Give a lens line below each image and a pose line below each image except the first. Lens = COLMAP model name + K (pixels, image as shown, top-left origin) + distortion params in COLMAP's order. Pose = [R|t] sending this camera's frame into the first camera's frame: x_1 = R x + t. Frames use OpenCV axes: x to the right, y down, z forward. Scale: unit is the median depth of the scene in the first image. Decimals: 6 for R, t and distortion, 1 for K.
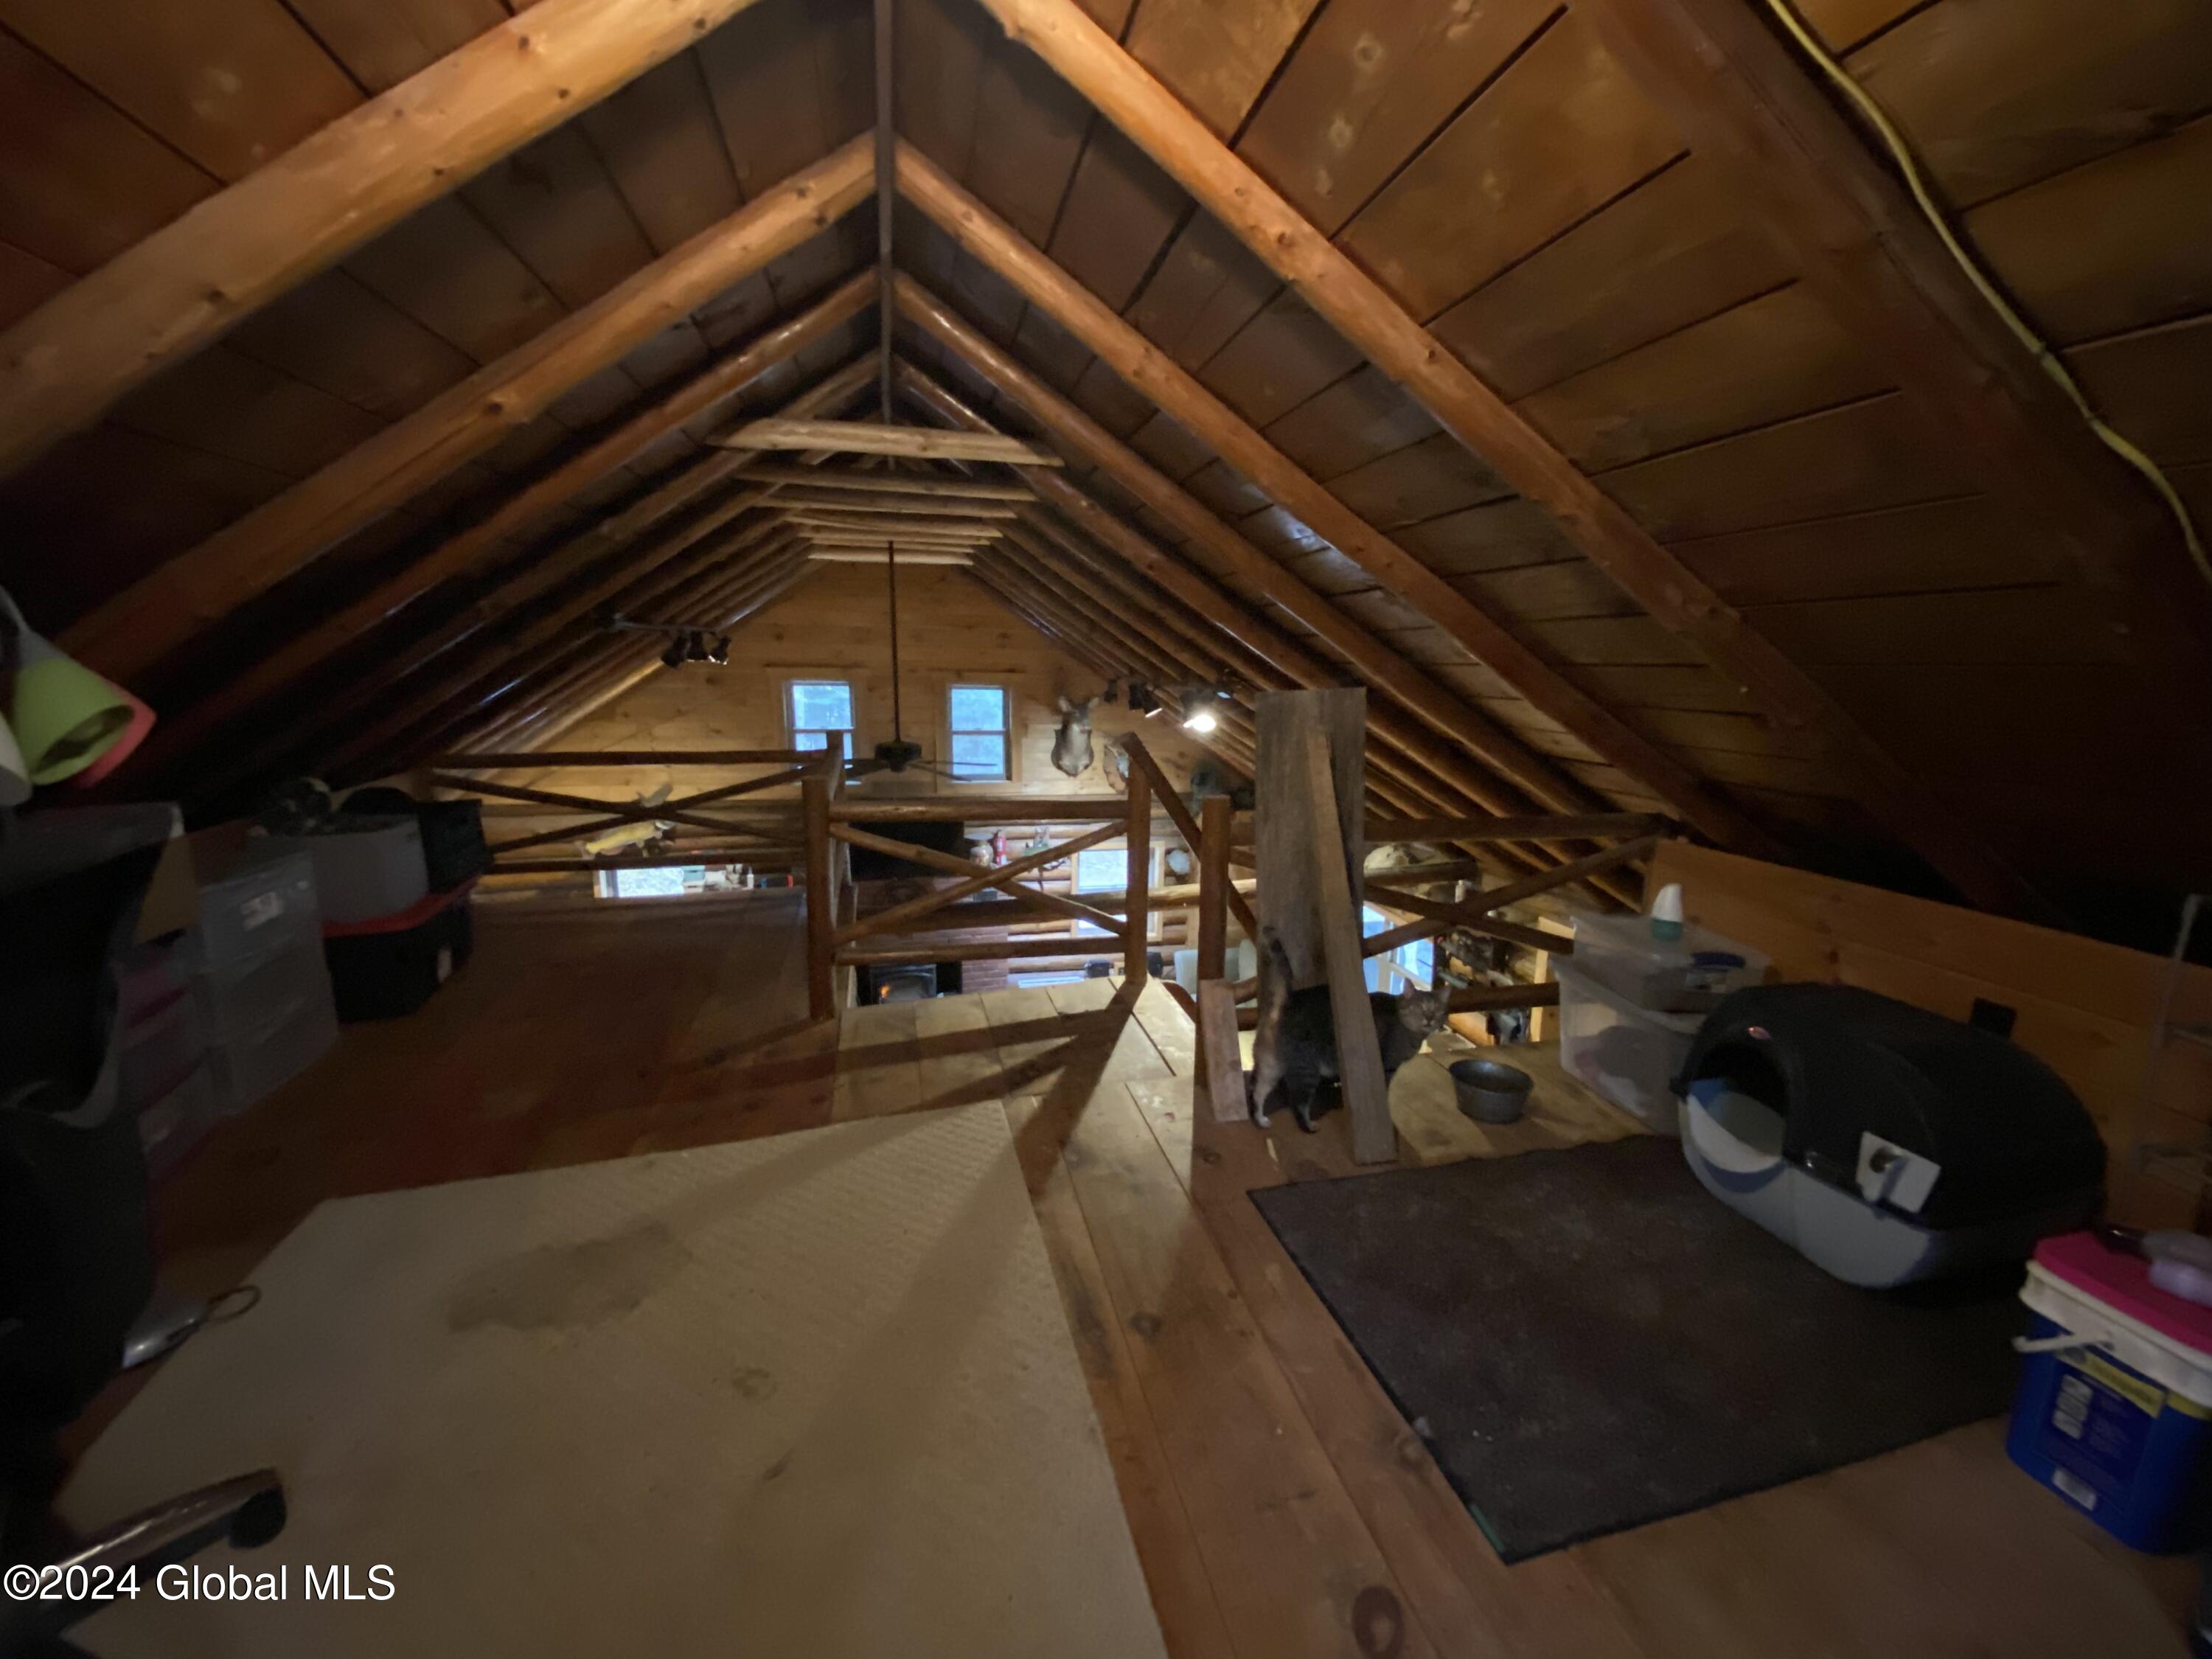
lens RADIAL K [[888.9, 0, 1091.2], [0, 888.9, 824.2], [0, 0, 1]] dist [0.000316, -0.007314]
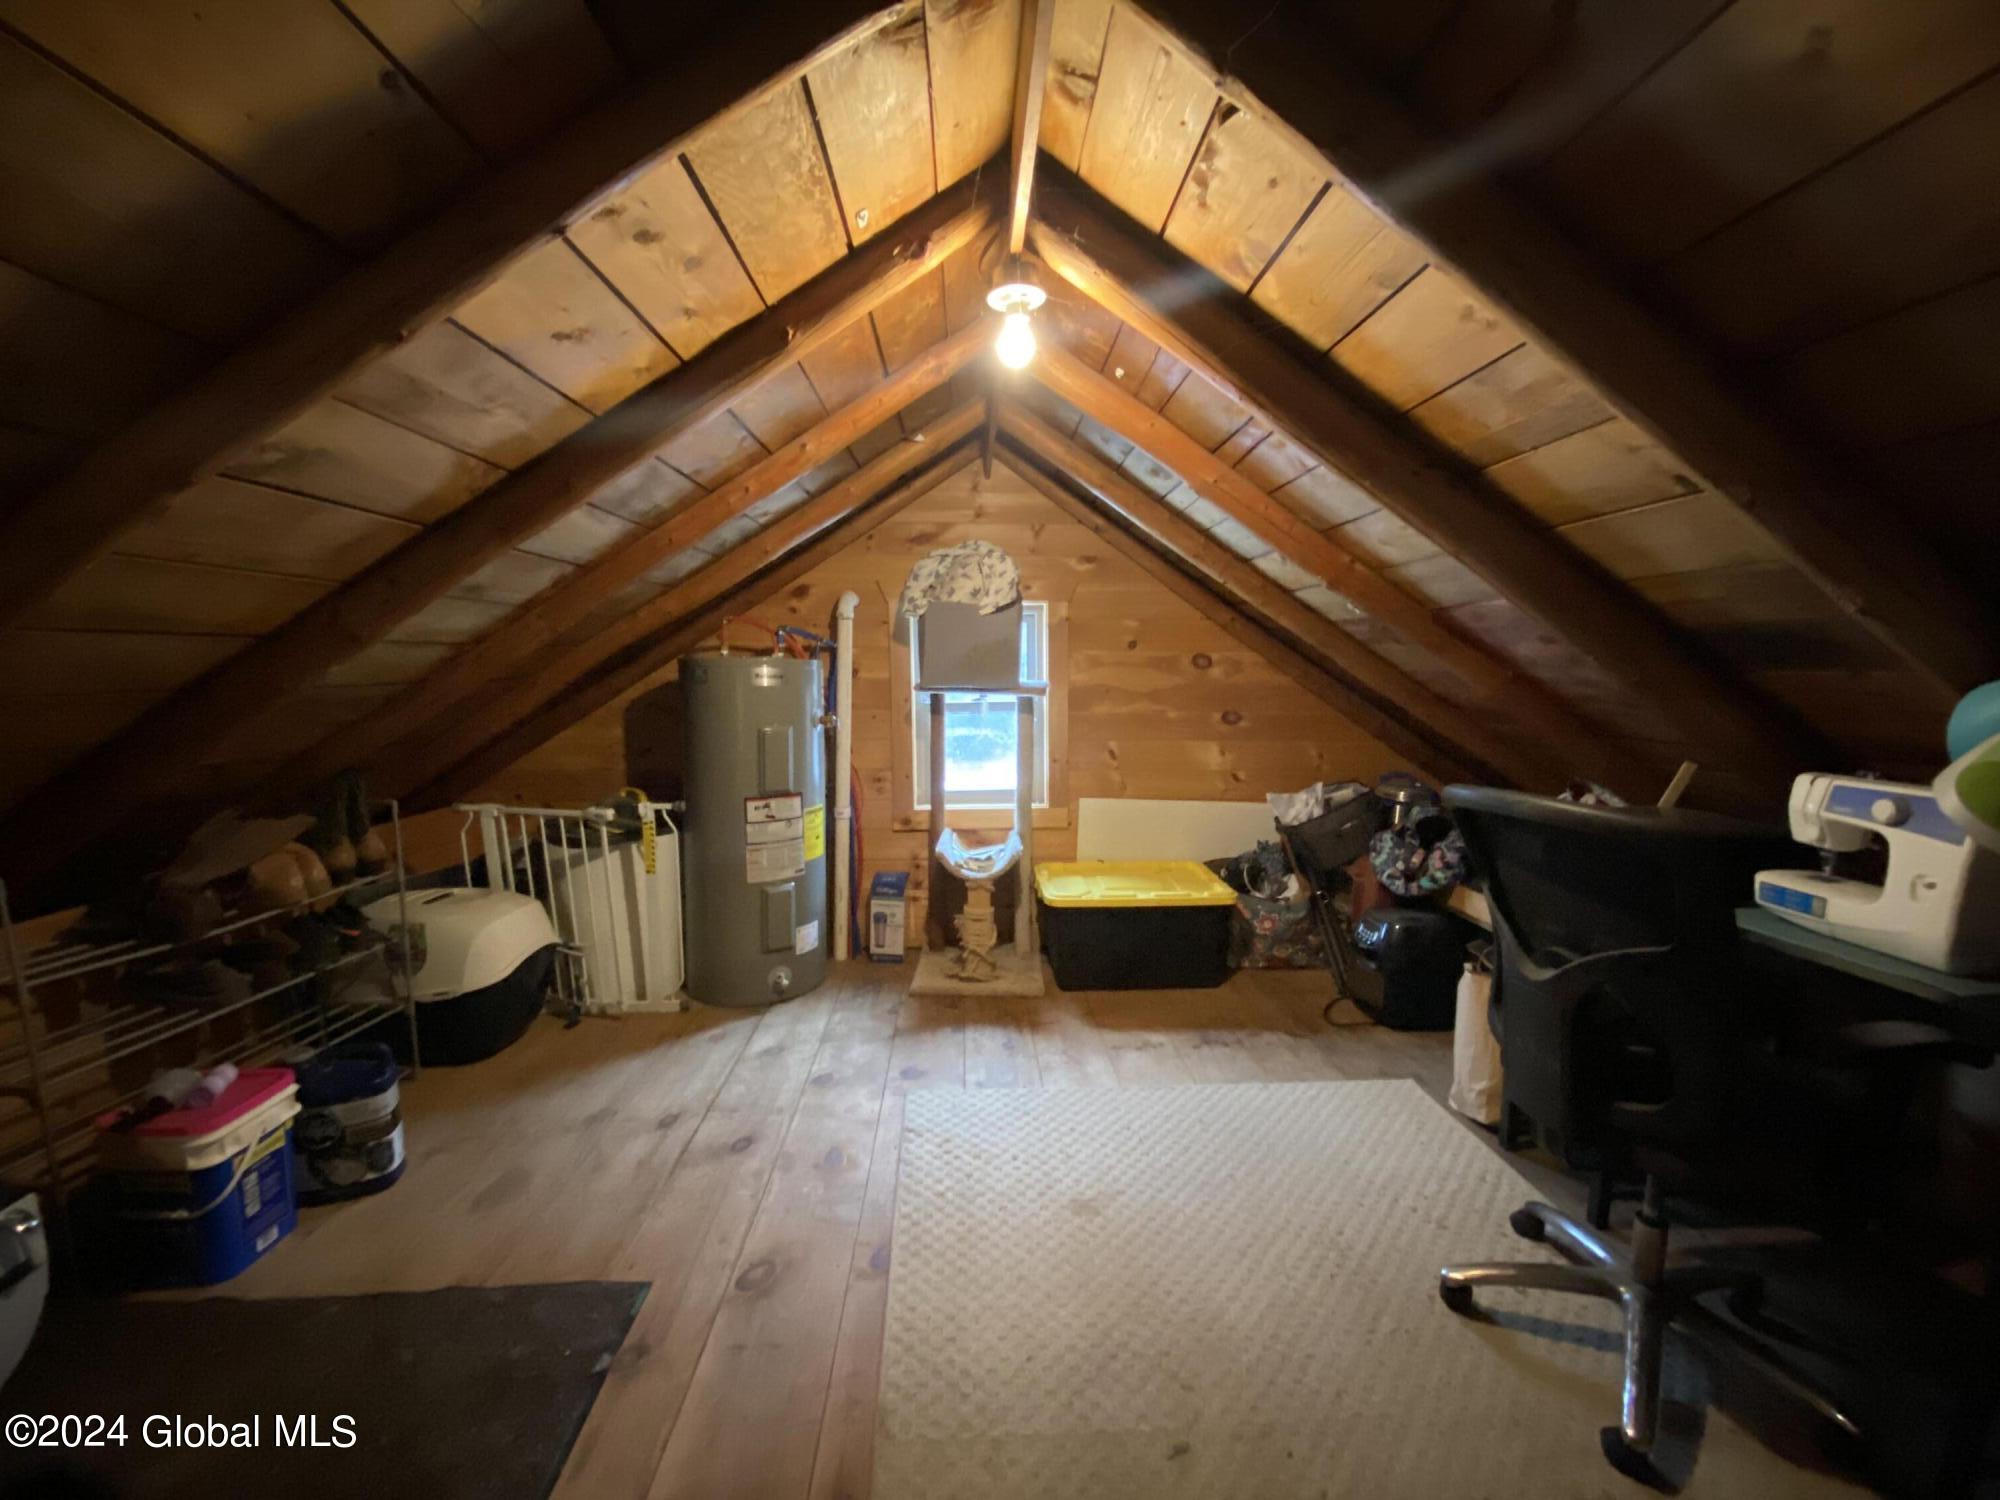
lens RADIAL K [[803.7, 0, 986.6], [0, 803.7, 745.2], [0, 0, 1]] dist [0.000316, -0.007314]
pose [[-0.981680, -0.018466, 0.189642, -0.315976], [0.034249, 0.961981, 0.270961, -0.374013], [-0.187435, 0.272492, -0.943725, 1.858723]]
